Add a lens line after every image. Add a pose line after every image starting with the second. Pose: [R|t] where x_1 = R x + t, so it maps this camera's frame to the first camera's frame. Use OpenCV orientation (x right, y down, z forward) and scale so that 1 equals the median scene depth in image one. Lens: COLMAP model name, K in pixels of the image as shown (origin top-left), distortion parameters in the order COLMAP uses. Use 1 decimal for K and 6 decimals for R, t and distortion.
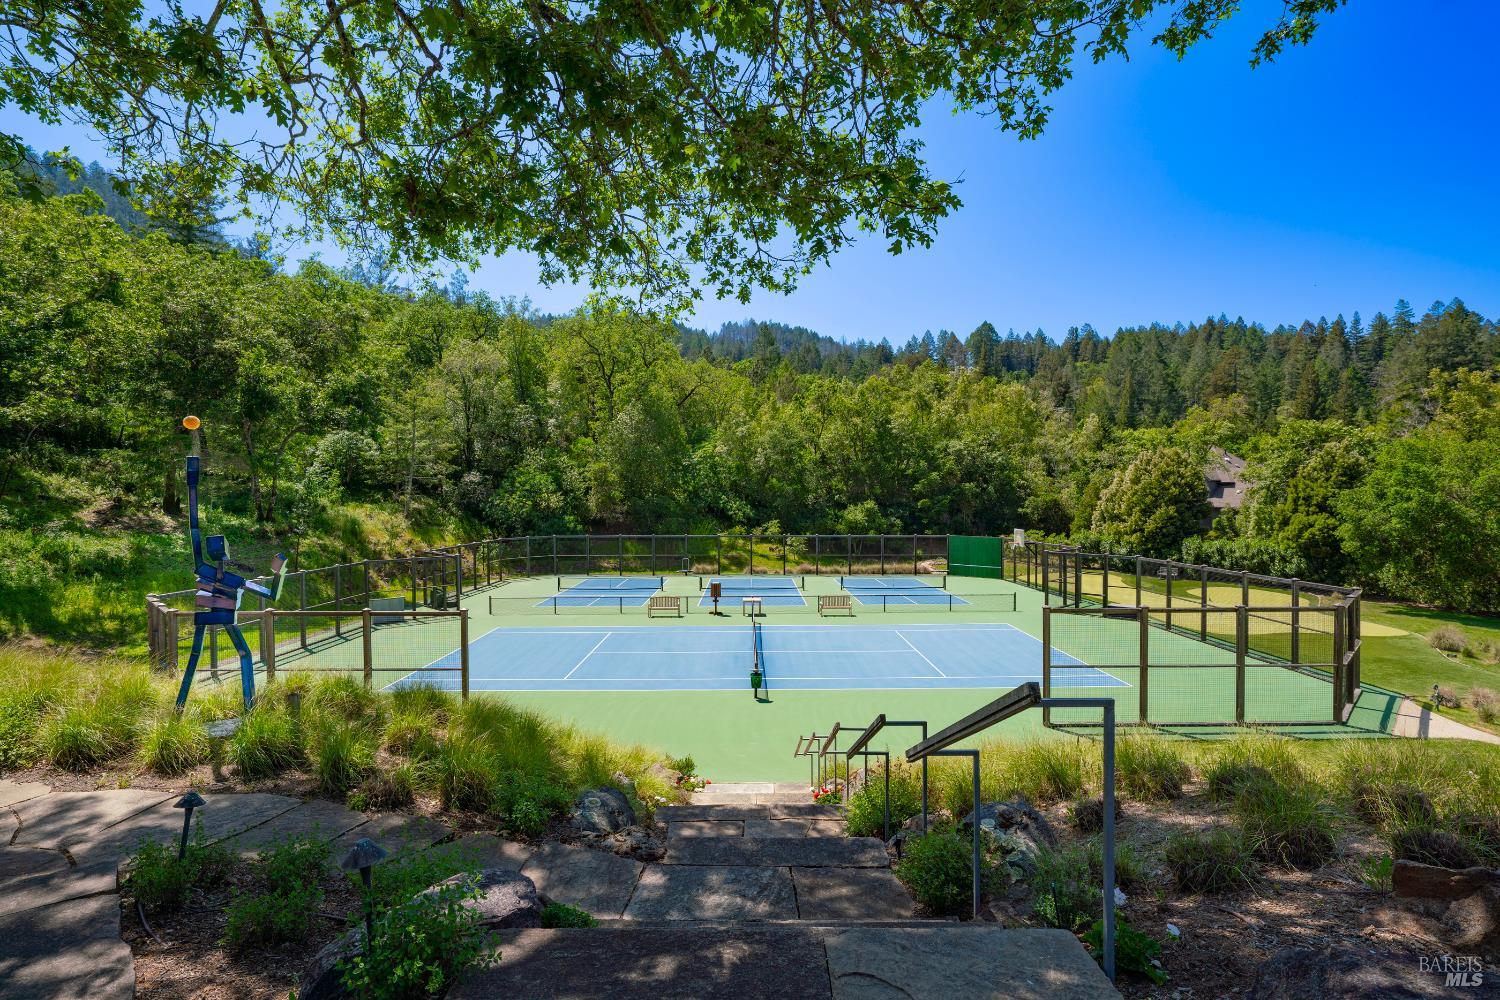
lens RADIAL K [[722.4, 0, 744.8], [0, 722.4, 490.8], [0, 0, 1]] dist [0.003240, 0.000052]
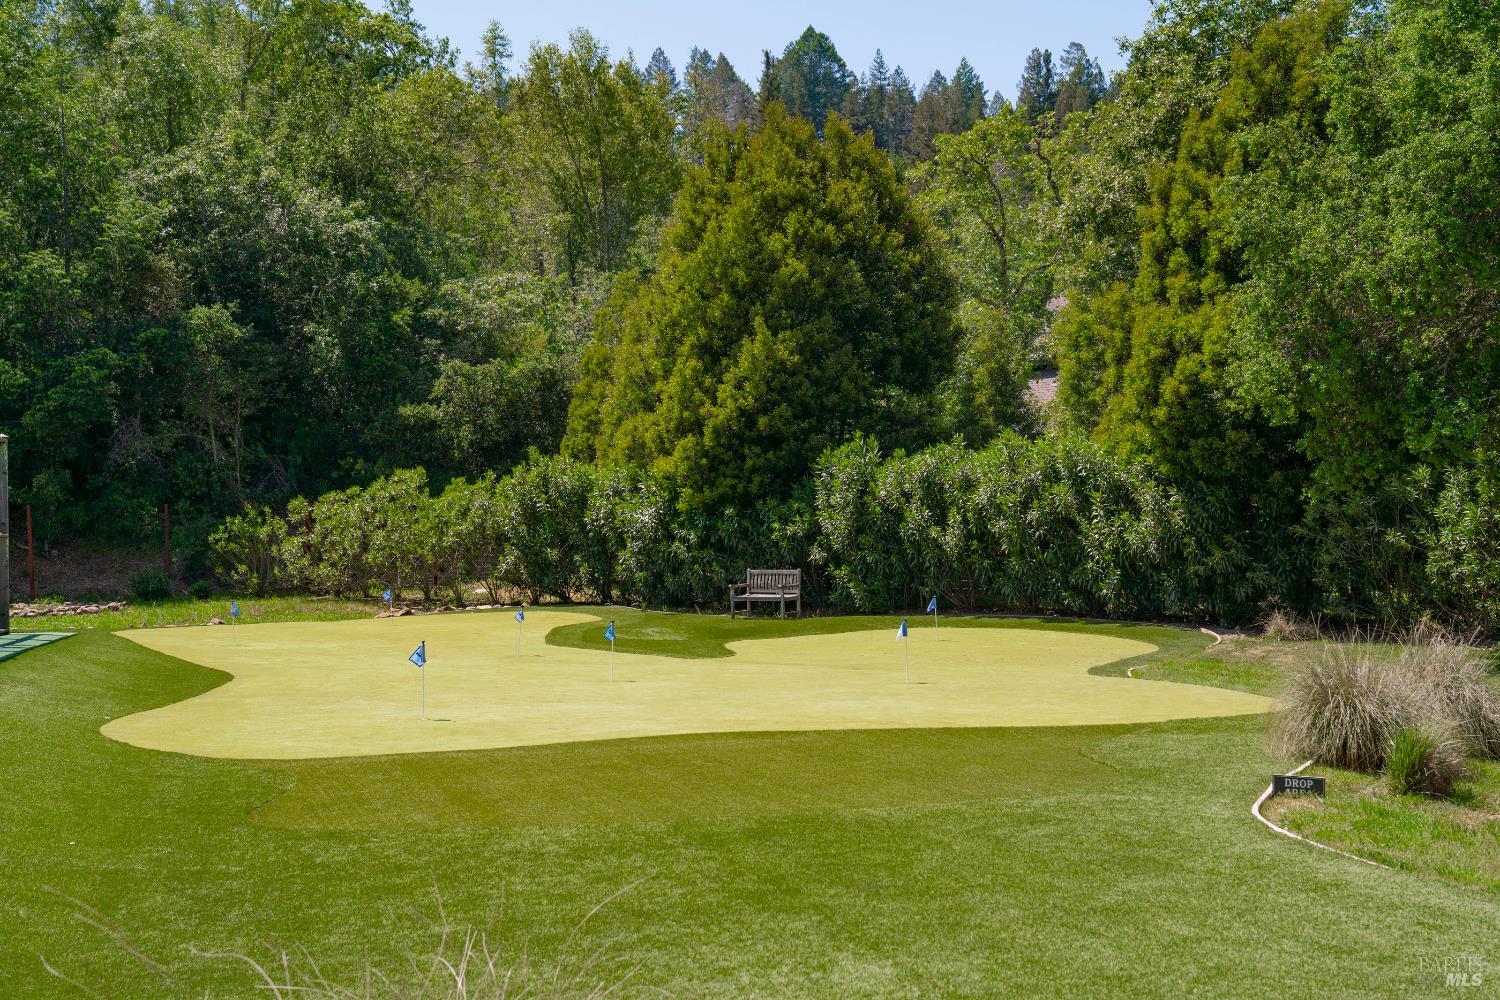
lens RADIAL K [[2031.7, 0, 751.9], [0, 2031.7, 501.7], [0, 0, 1]] dist [0.162708, 0.000000]
pose [[0.967646, -0.011805, 0.252035, 0.356650], [0.015795, 0.999780, -0.013814, 0.081201], [-0.251817, 0.017348, 0.967619, 0.290206]]
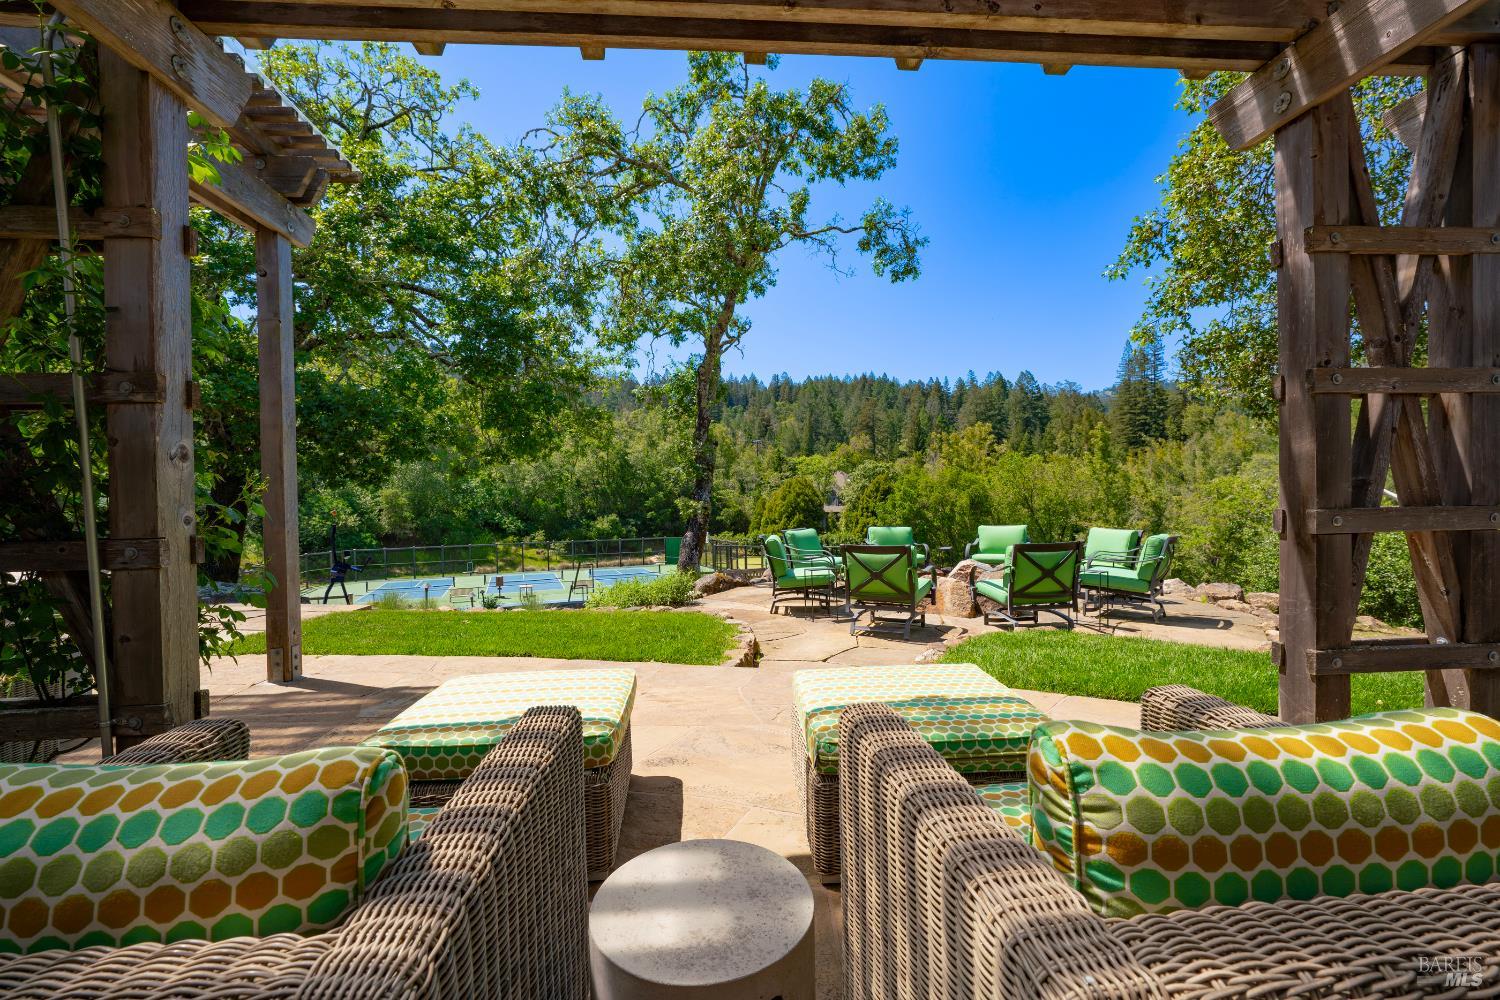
lens RADIAL K [[619.1, 0, 748.5], [0, 619.1, 499.3], [0, 0, 1]] dist [-0.011822, 0.000385]
pose [[0.932353, -0.016693, 0.361163, -0.012257], [0.017082, 0.999852, 0.002115, -0.013690], [-0.361144, 0.004197, 0.932500, -0.209353]]
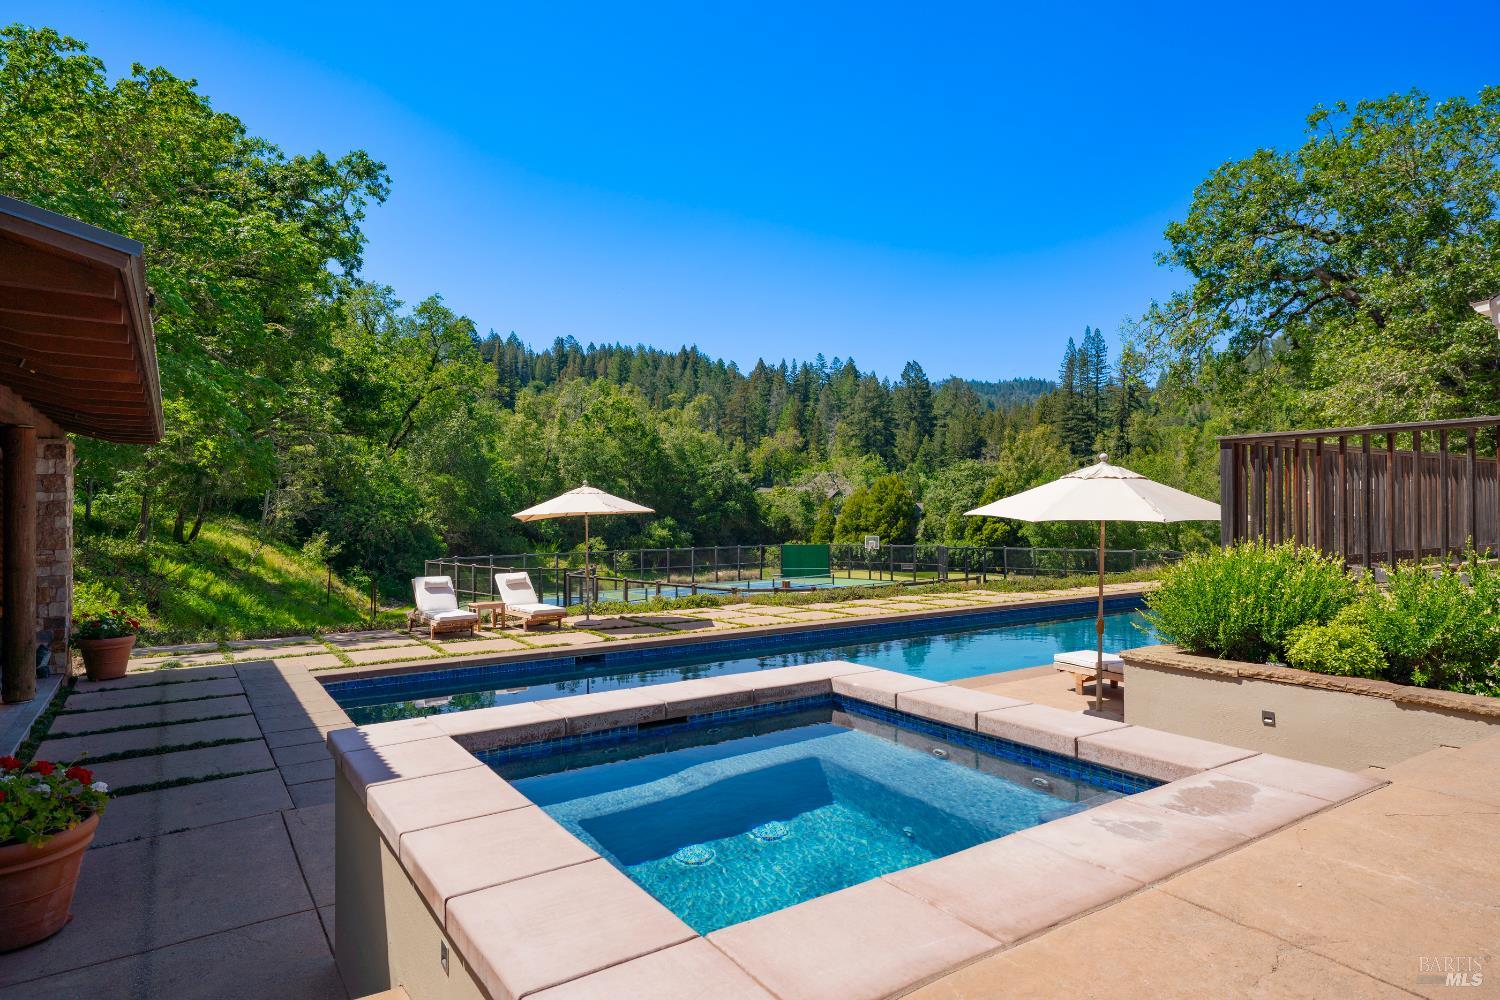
lens RADIAL K [[863.7, 0, 750.0], [0, 863.7, 500.1], [0, 0, 1]] dist [0.004581, 0.000136]
pose [[0.754482, 0.007020, 0.656283, -0.630855], [0.002596, 0.999903, -0.013680, 0.006466], [-0.656315, 0.012026, 0.754391, -0.040421]]
